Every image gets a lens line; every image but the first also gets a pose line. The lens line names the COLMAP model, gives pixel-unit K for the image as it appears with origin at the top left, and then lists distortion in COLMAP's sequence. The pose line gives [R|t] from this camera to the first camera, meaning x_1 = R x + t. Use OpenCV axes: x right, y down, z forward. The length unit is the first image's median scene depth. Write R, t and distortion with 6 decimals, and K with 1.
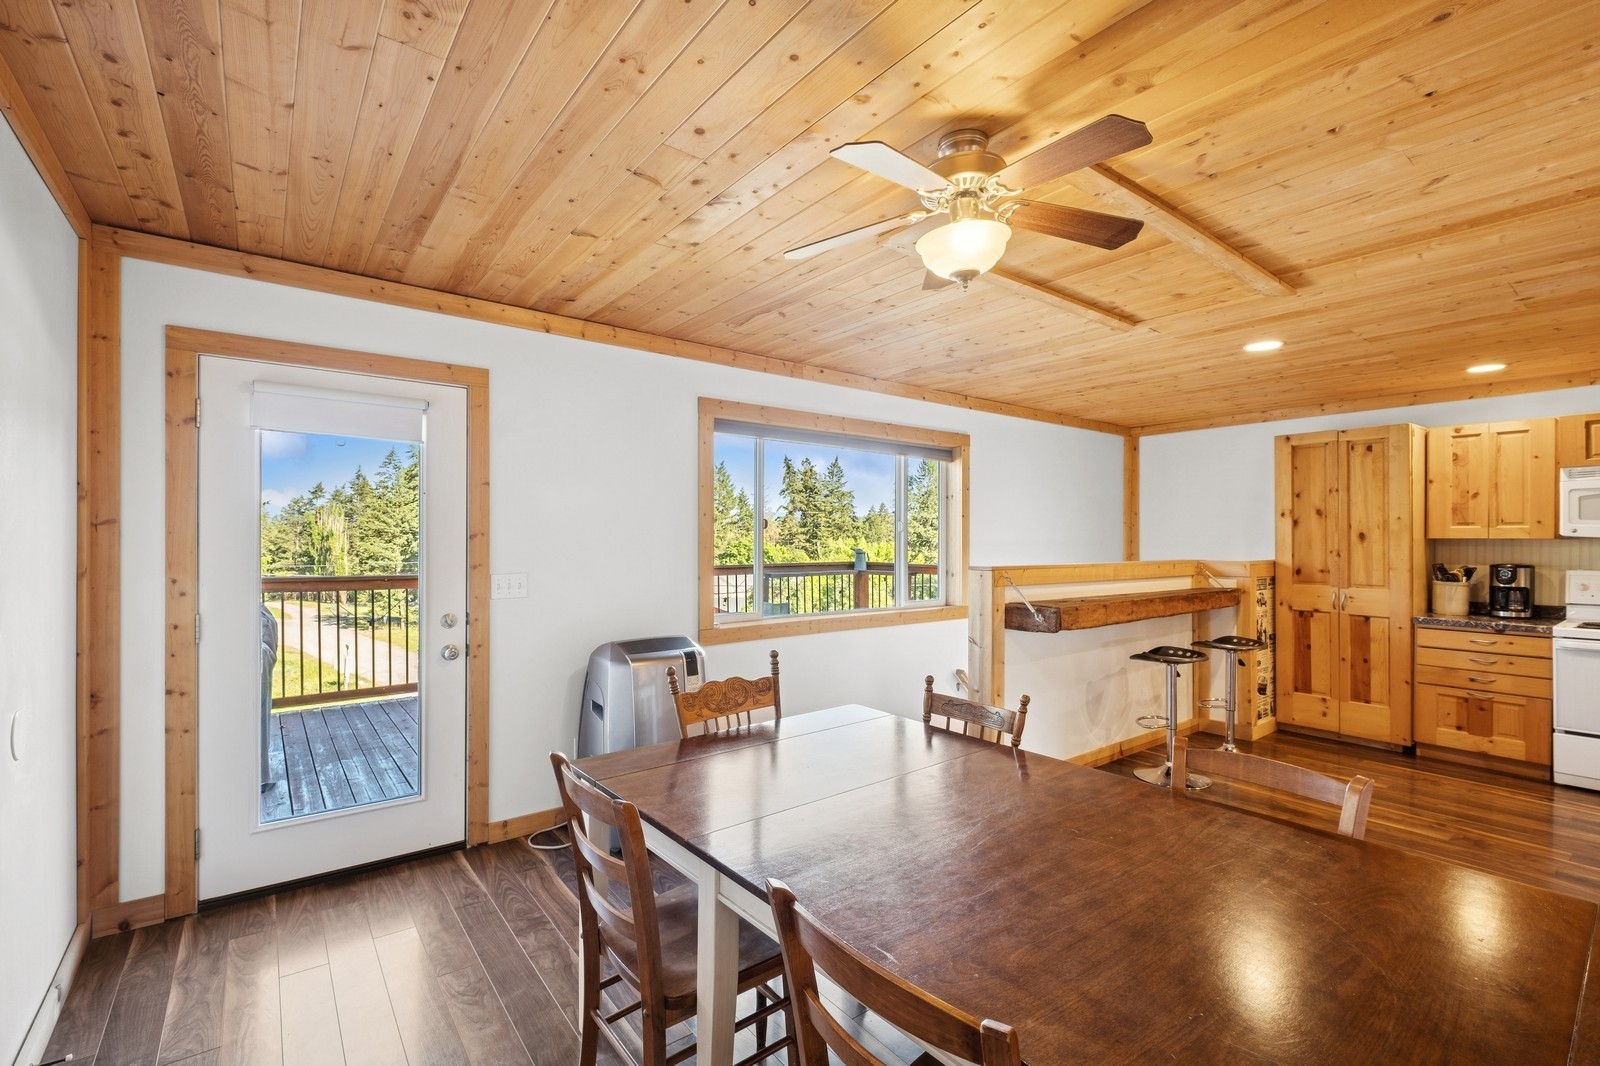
lens RADIAL K [[707.5, 0, 813.0], [0, 707.5, 539.1], [0, 0, 1]] dist [0.006672, -0.004867]
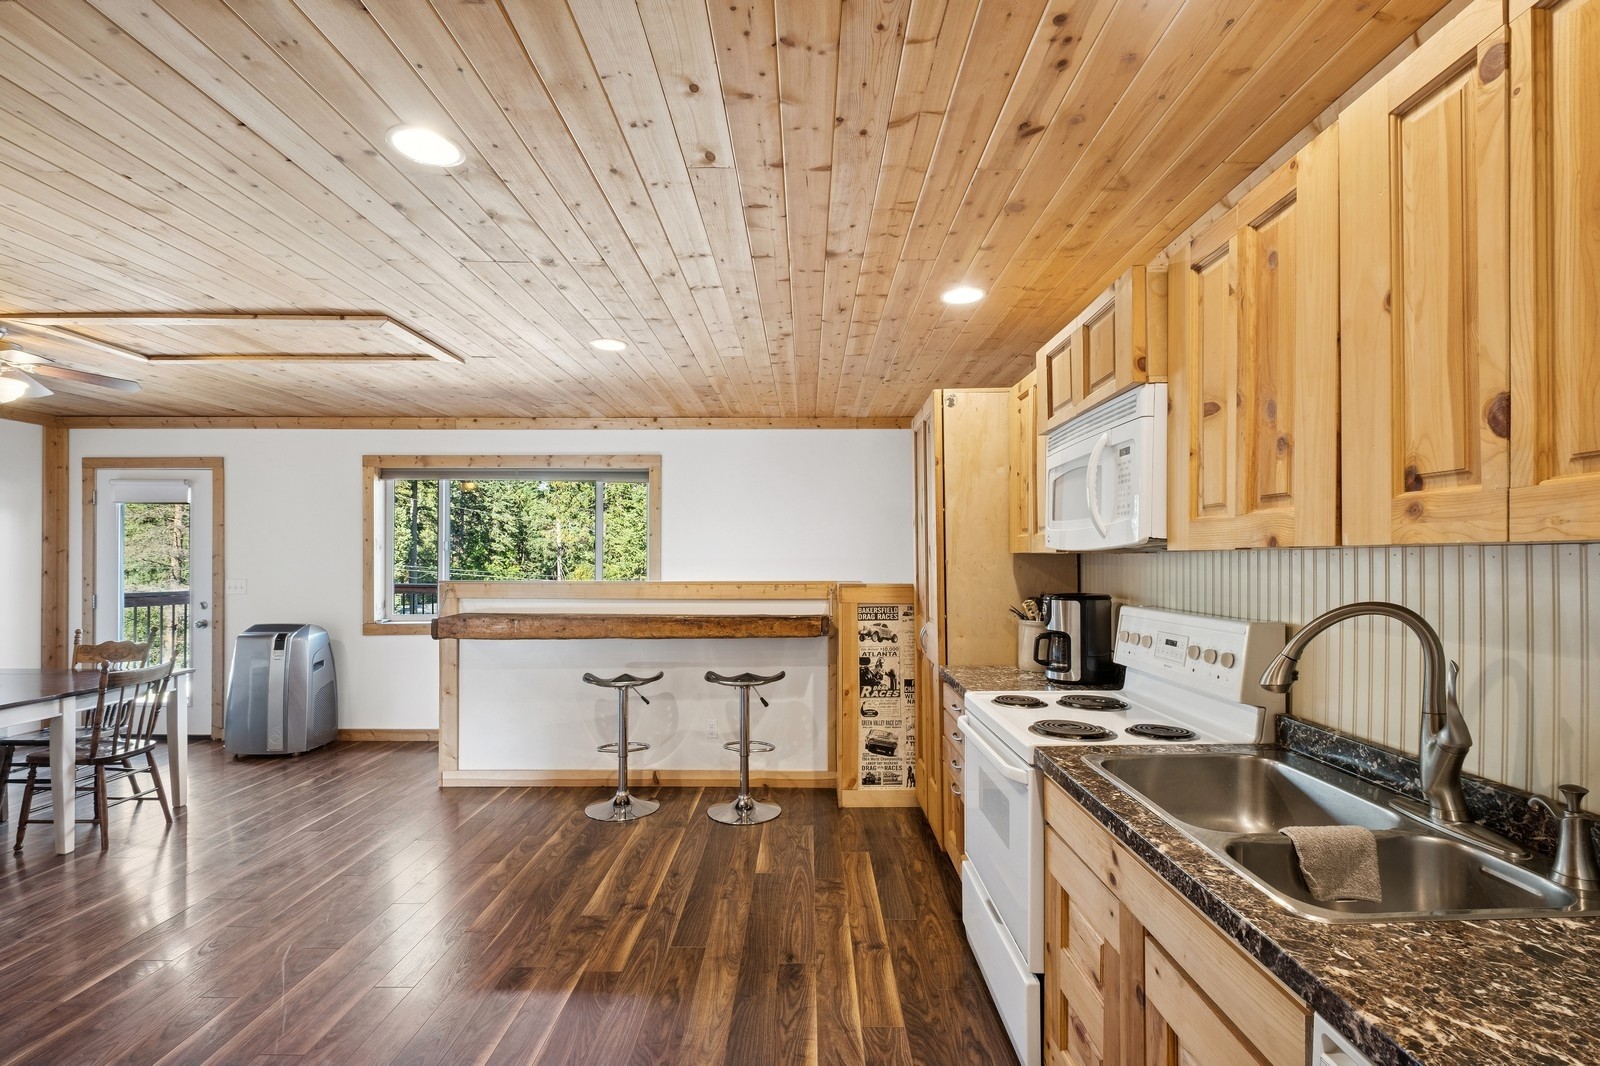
lens RADIAL K [[707.5, 0, 794.8], [0, 707.5, 550.5], [0, 0, 1]] dist [0.006672, -0.004867]
pose [[0.788094, -0.009537, -0.615481, 1.227862], [0.002443, 0.999921, -0.012365, 0.004696], [0.615550, 0.008242, 0.788055, 0.381509]]
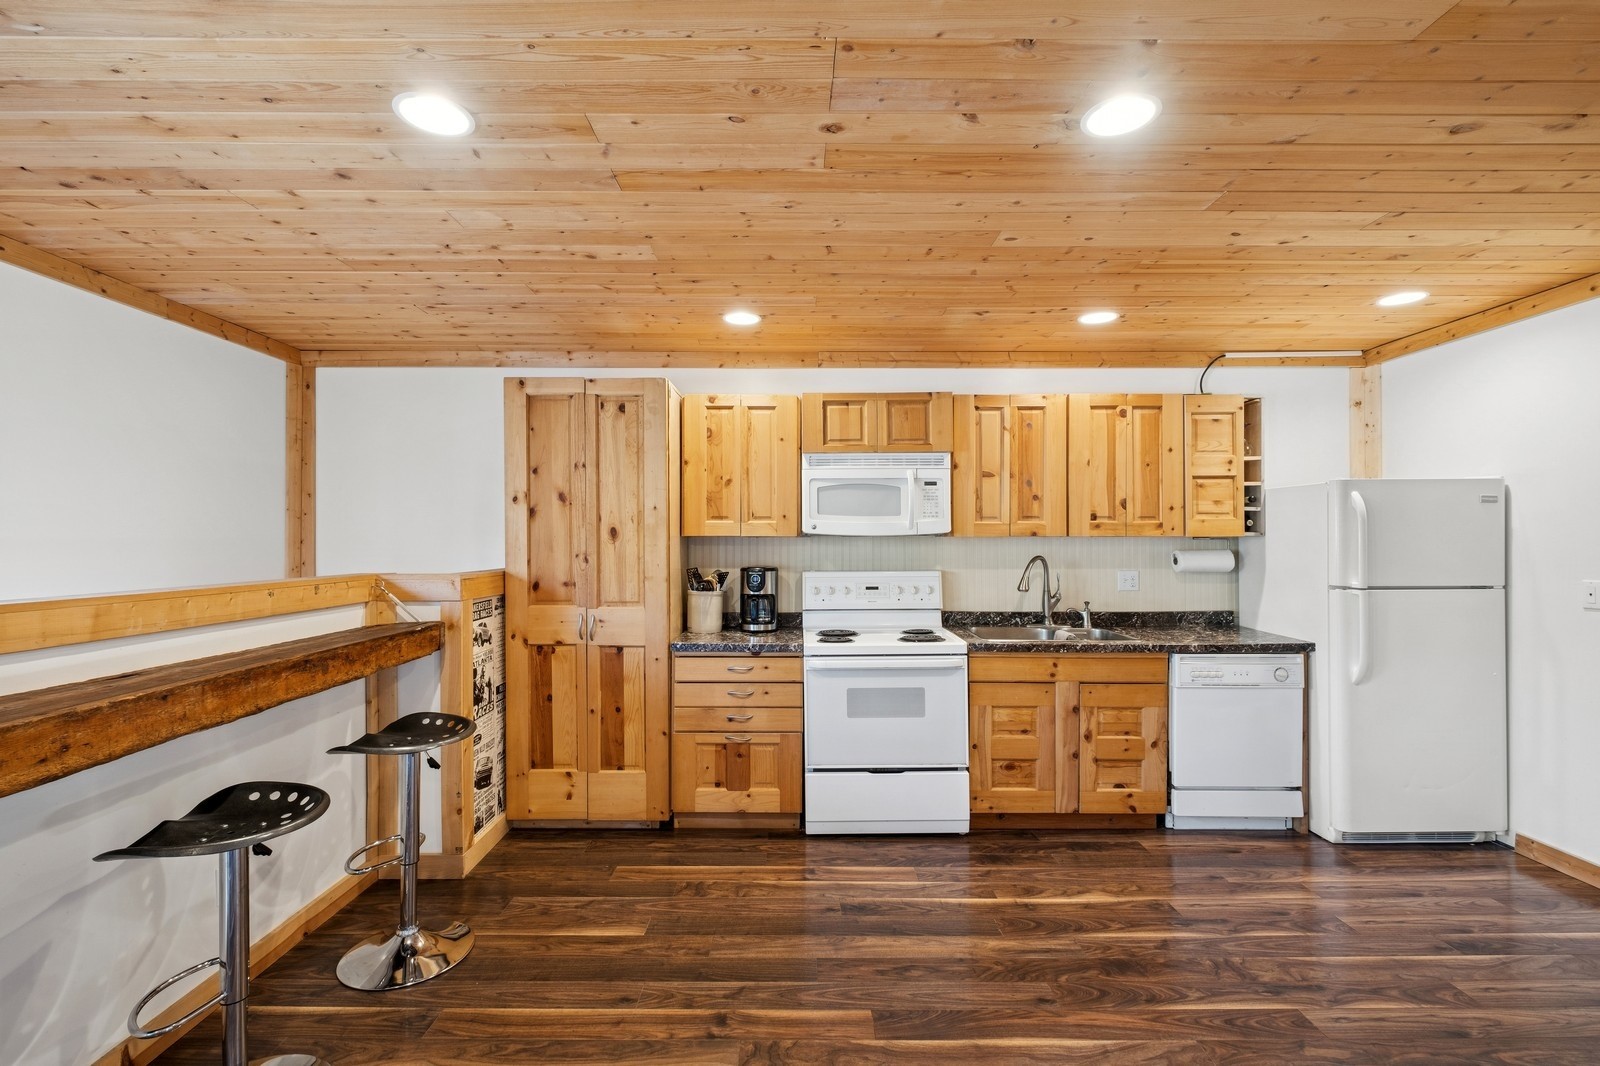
lens RADIAL K [[707.5, 0, 787.8], [0, 707.5, 533.8], [0, 0, 1]] dist [0.006672, -0.004867]
pose [[0.612950, 0.004355, 0.790110, 0.360633], [0.002268, 0.999971, -0.007271, 0.002677], [-0.790119, 0.006249, 0.612922, 0.480320]]
